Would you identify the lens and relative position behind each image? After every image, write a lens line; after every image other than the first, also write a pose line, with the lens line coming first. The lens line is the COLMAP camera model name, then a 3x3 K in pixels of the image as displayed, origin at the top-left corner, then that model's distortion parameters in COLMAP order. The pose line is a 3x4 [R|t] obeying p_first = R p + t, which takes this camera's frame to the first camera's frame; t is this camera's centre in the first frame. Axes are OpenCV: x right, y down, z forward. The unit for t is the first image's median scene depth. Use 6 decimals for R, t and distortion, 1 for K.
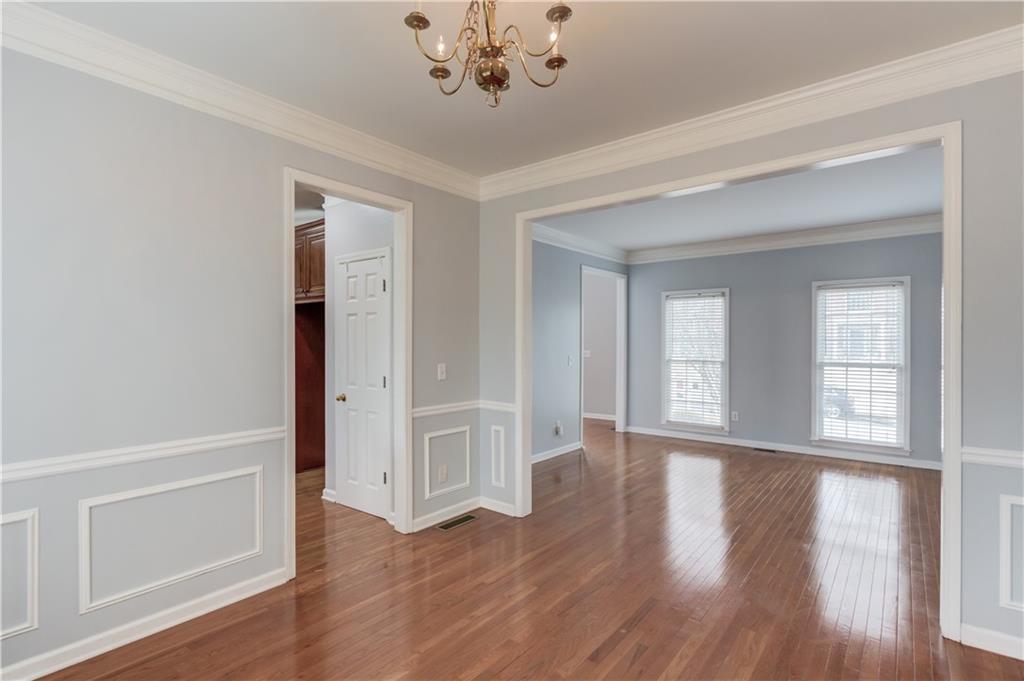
lens RADIAL K [[493.5, 0, 512.0], [0, 493.5, 342.2], [0, 0, 1]] dist [-0.003479, -0.000325]
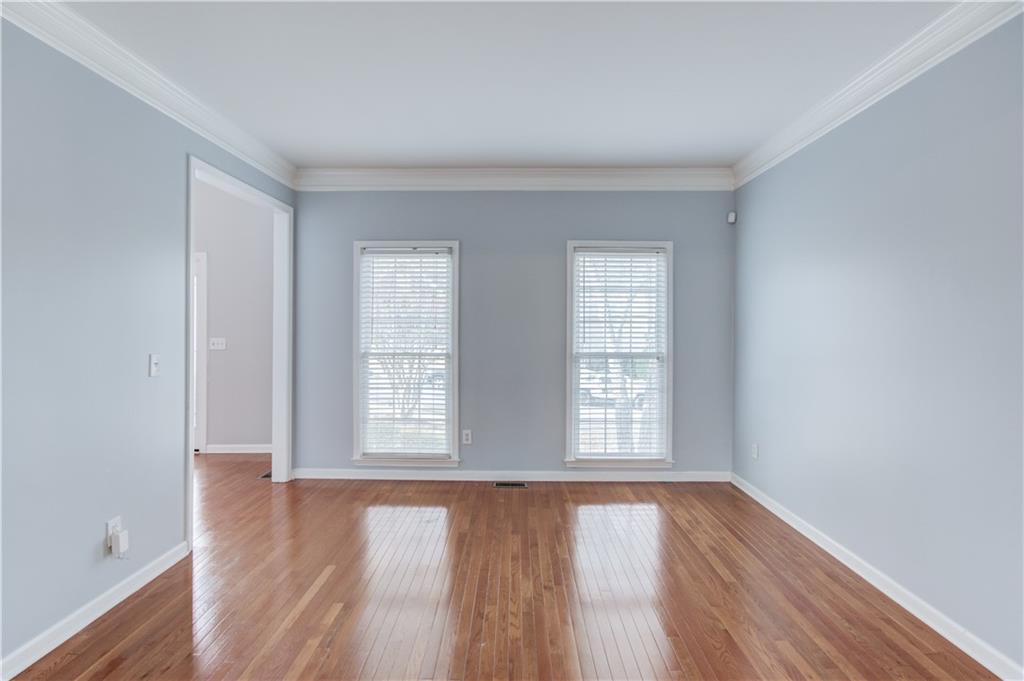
lens RADIAL K [[493.5, 0, 502.5], [0, 493.5, 326.5], [0, 0, 1]] dist [-0.003479, -0.000325]
pose [[0.805982, -0.000119, 0.591939, 0.099189], [-0.001893, 0.999994, 0.002779, 0.000765], [-0.591936, -0.003360, 0.805978, 0.435716]]
